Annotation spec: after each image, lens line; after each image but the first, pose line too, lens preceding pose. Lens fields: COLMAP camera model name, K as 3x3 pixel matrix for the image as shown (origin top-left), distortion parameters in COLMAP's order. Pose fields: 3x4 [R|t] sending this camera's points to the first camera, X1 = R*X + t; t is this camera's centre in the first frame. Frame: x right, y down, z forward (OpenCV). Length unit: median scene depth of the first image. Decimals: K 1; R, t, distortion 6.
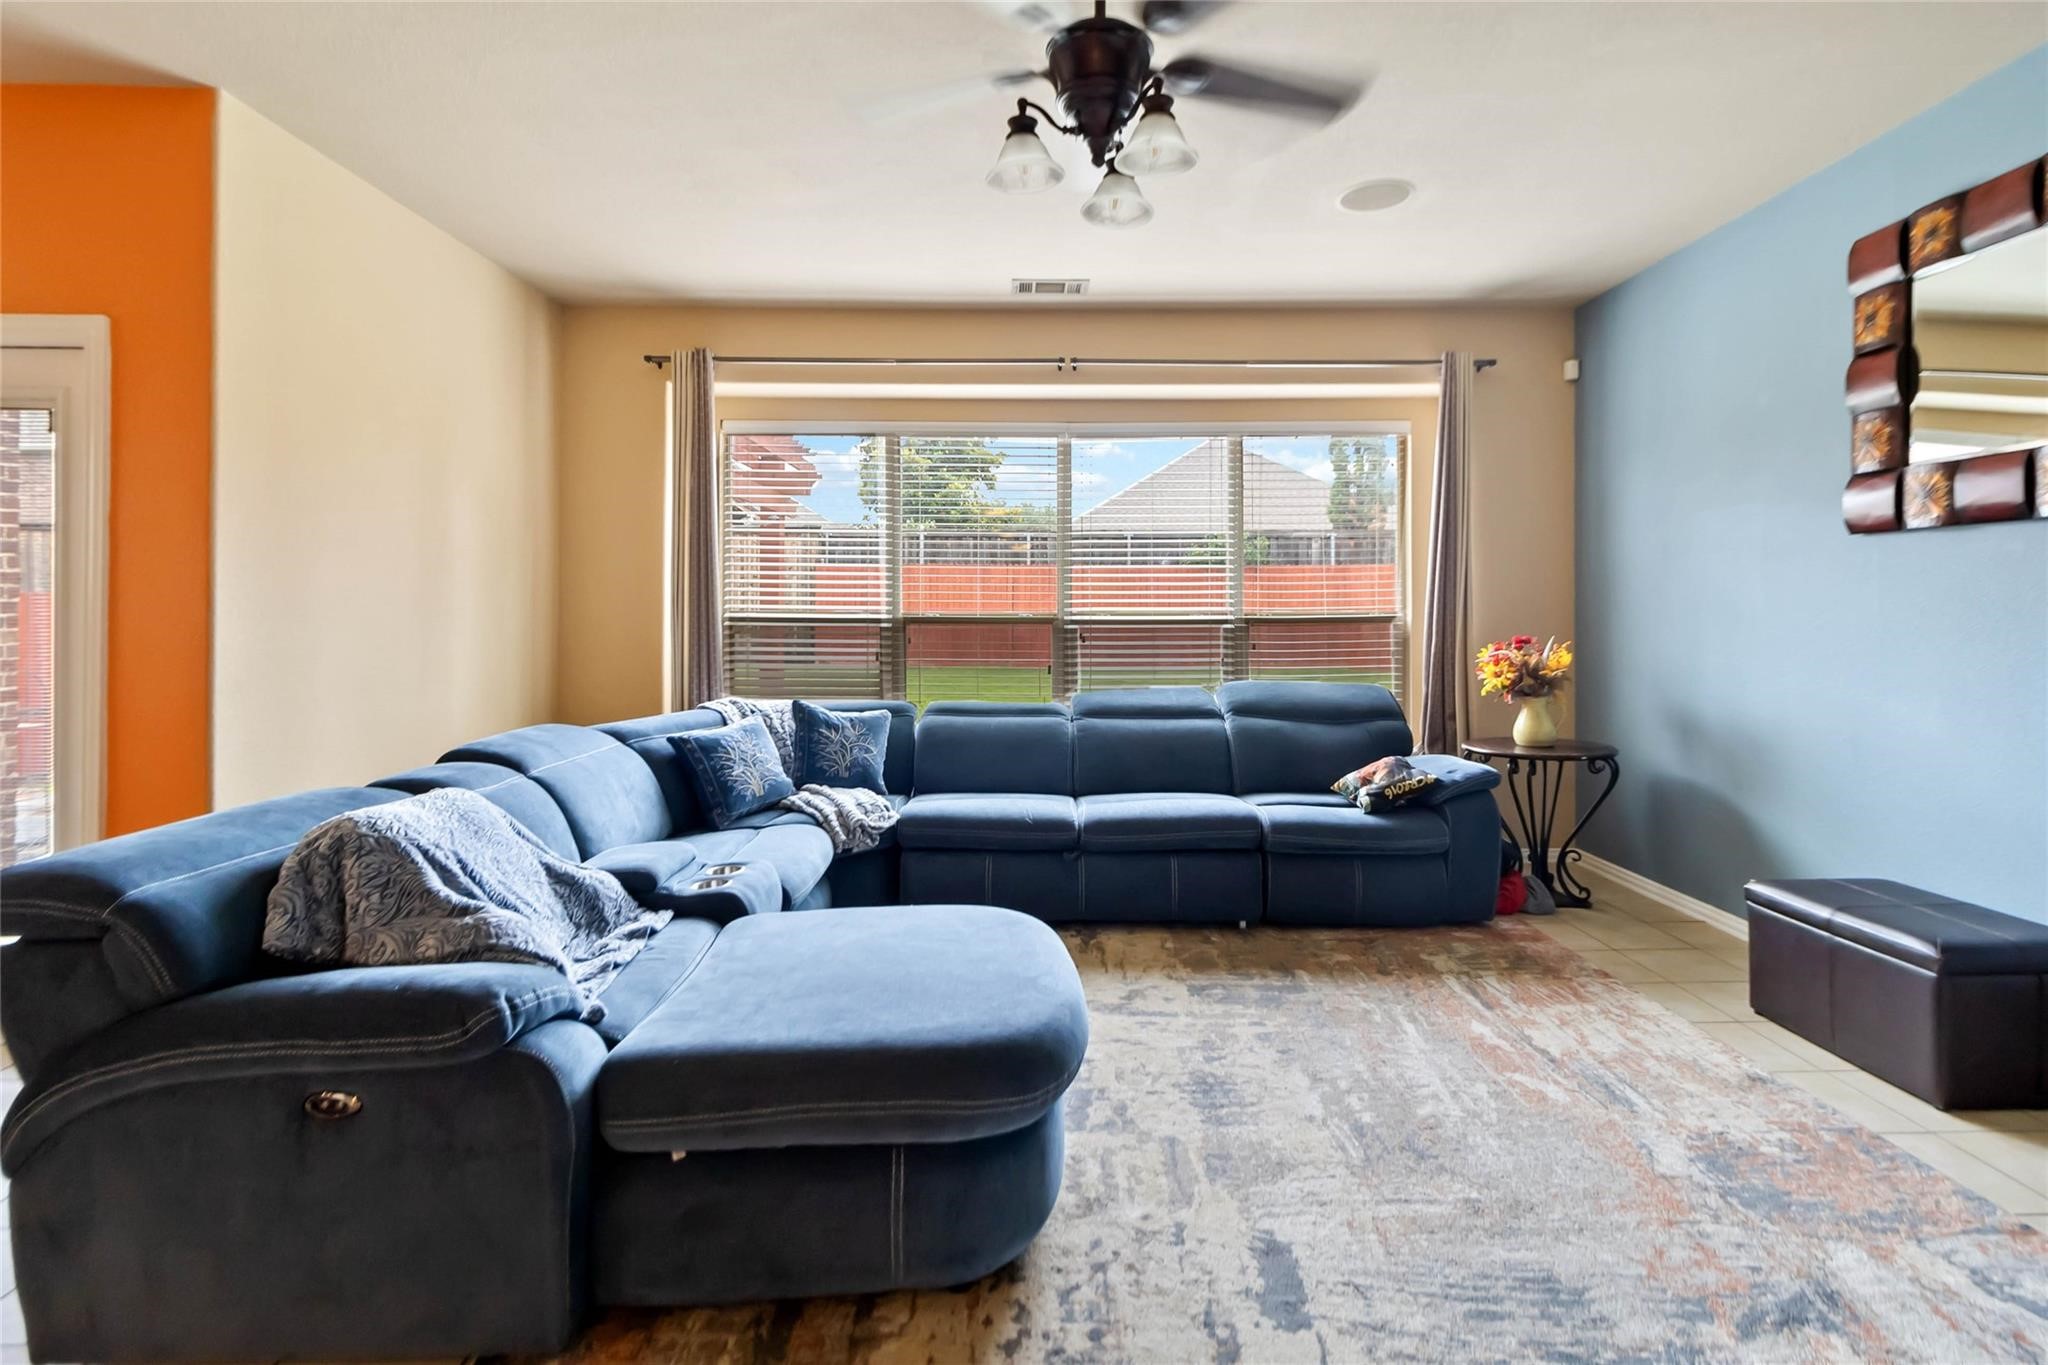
lens RADIAL K [[918.5, 0, 1023.5], [0, 918.5, 598.9], [0, 0, 1]] dist [0.001433, -0.000106]
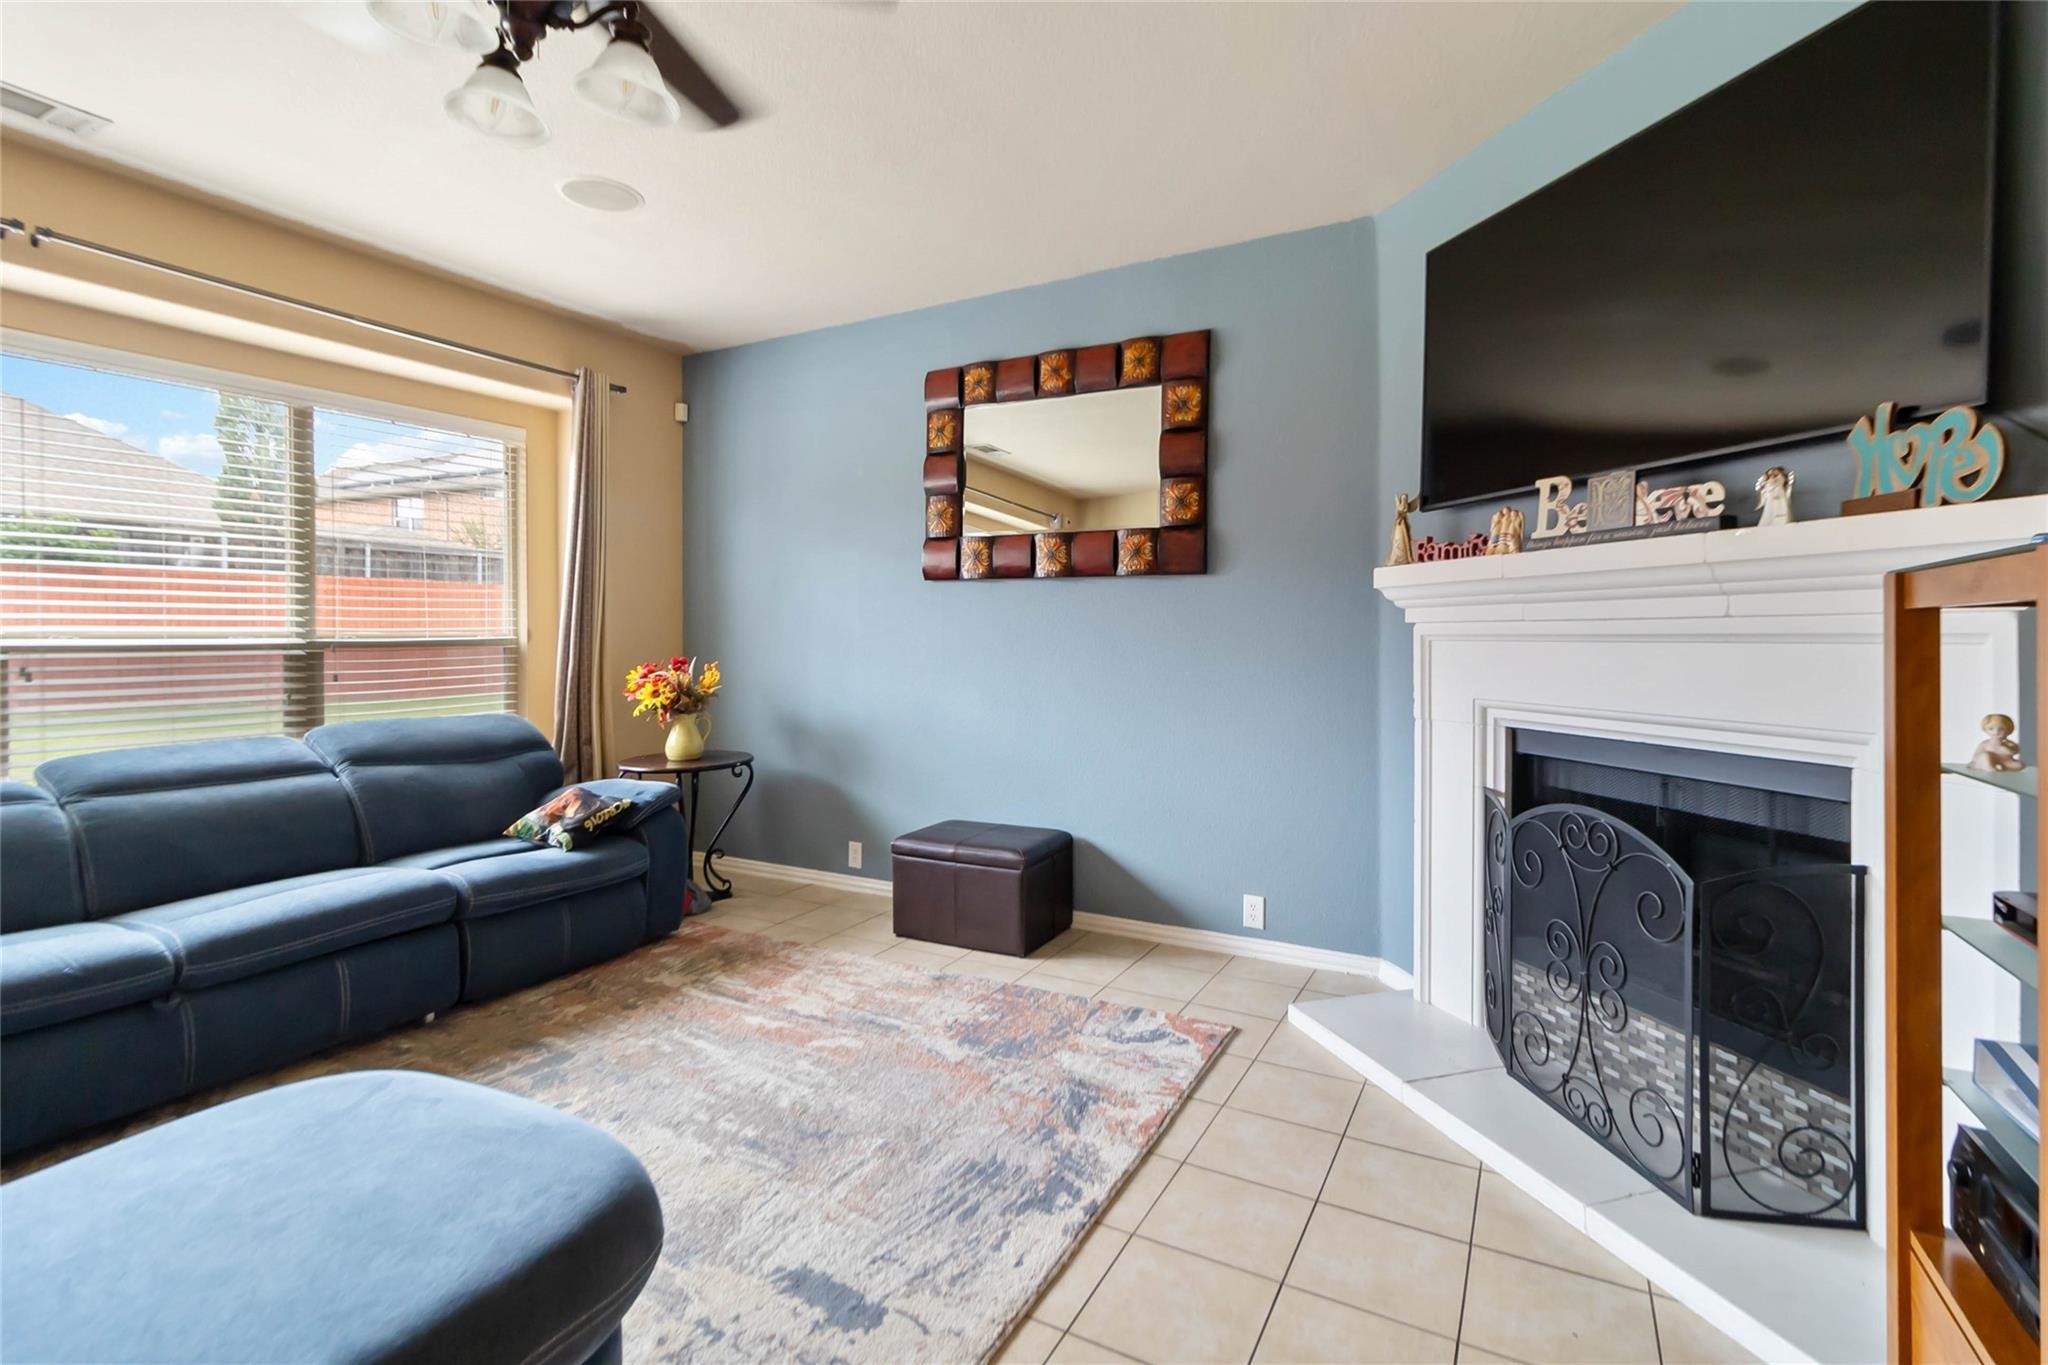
lens RADIAL K [[948.0, 0, 989.8], [0, 948.0, 630.7], [0, 0, 1]] dist [0.006441, -0.000061]
pose [[0.502203, 0.004461, 0.864738, -0.292630], [-0.014995, 0.999881, 0.003551, 0.000036], [-0.864620, -0.014750, 0.502210, 0.178468]]
